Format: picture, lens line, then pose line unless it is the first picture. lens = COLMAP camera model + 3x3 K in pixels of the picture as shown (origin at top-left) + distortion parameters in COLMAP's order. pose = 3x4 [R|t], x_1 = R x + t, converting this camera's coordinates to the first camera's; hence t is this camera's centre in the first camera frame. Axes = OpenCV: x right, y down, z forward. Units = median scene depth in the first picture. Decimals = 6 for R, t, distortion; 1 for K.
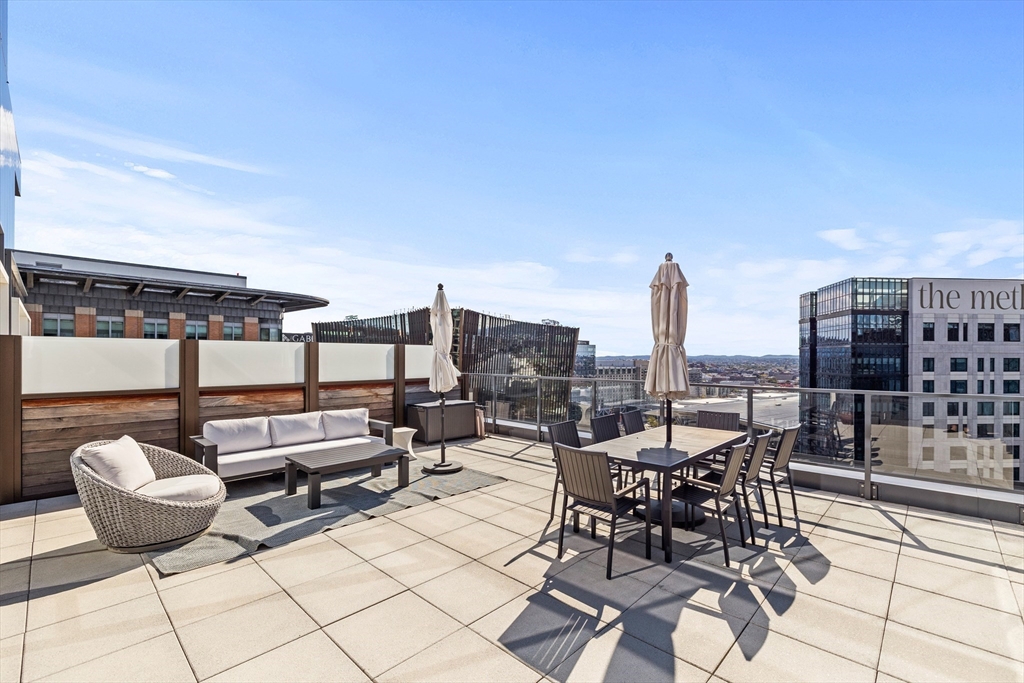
lens RADIAL K [[452.4, 0, 518.1], [0, 452.4, 355.6], [0, 0, 1]] dist [0.005654, -0.000725]
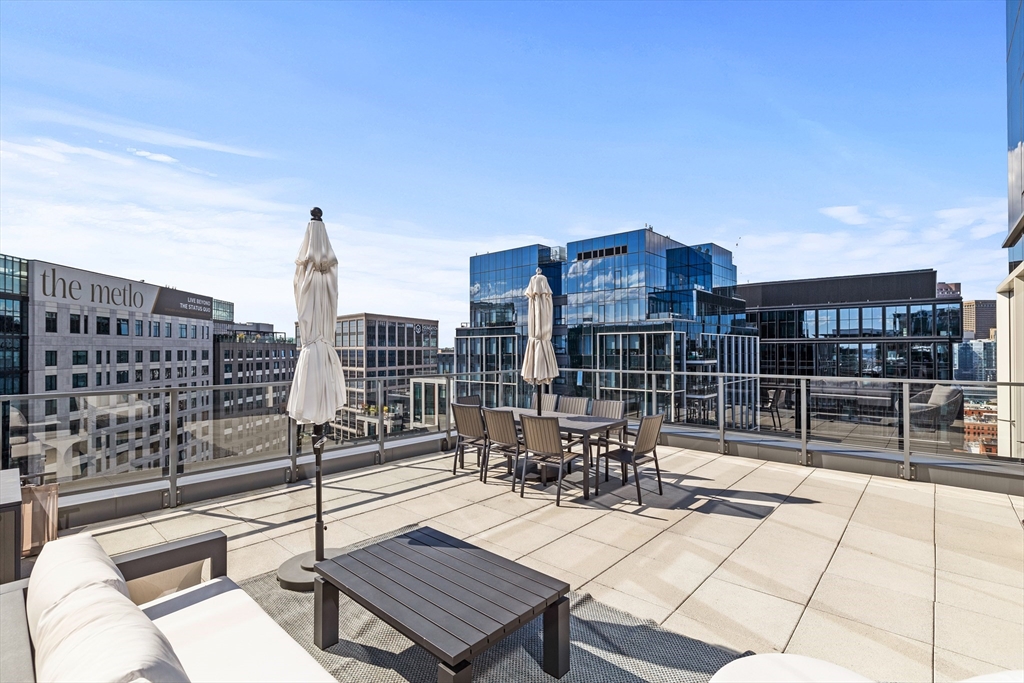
lens RADIAL K [[465.0, 0, 532.7], [0, 465.0, 347.4], [0, 0, 1]] dist [-0.006444, -0.000273]
pose [[-0.050552, 0.001396, 0.998720, -1.264018], [0.000065, 0.999999, -0.001394, -0.004802], [-0.998721, -0.000006, -0.050552, 1.418286]]
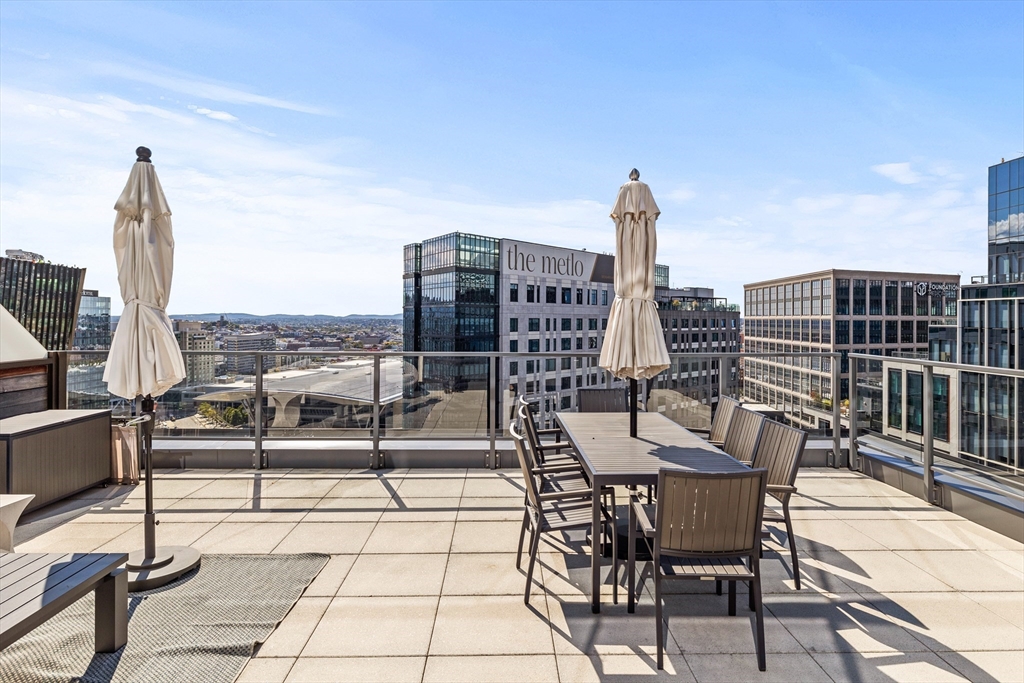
lens RADIAL K [[595.5, 0, 527.1], [0, 595.5, 320.9], [0, 0, 1]] dist [0.001852, -0.000992]
pose [[0.703319, -0.002666, 0.710869, -0.555913], [-0.004317, 0.999959, 0.008021, 0.003639], [-0.710861, -0.008710, 0.703278, 0.593365]]
